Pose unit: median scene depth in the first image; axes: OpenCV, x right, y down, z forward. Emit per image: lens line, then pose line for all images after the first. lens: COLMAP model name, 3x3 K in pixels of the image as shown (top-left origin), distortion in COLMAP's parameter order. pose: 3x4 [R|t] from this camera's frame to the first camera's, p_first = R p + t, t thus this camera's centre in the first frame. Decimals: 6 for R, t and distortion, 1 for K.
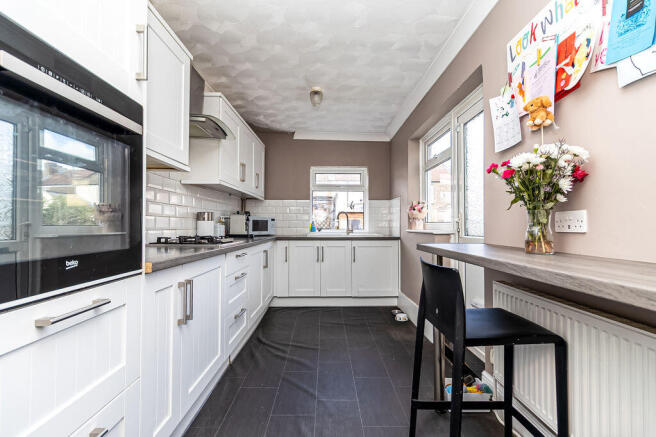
lens RADIAL K [[299.3, 0, 328.2], [0, 299.3, 215.1], [0, 0, 1]] dist [0.000816, -0.000008]
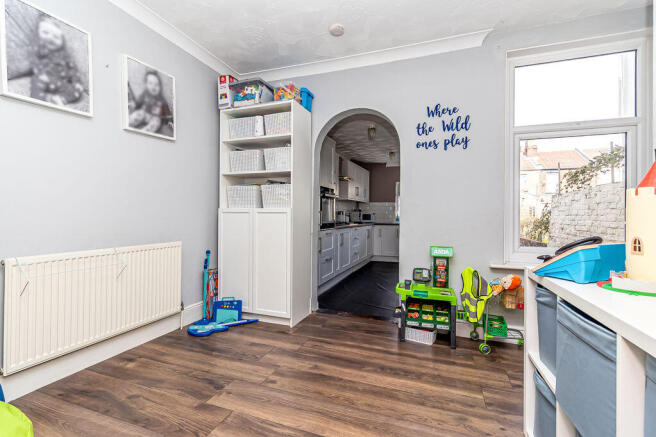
lens RADIAL K [[299.3, 0, 328.2], [0, 299.3, 215.1], [0, 0, 1]] dist [0.000816, -0.000008]
pose [[0.929665, 0.003431, -0.368391, 0.248833], [0.006499, 0.999648, 0.025711, -0.029024], [0.368350, -0.026296, 0.929315, -0.858288]]
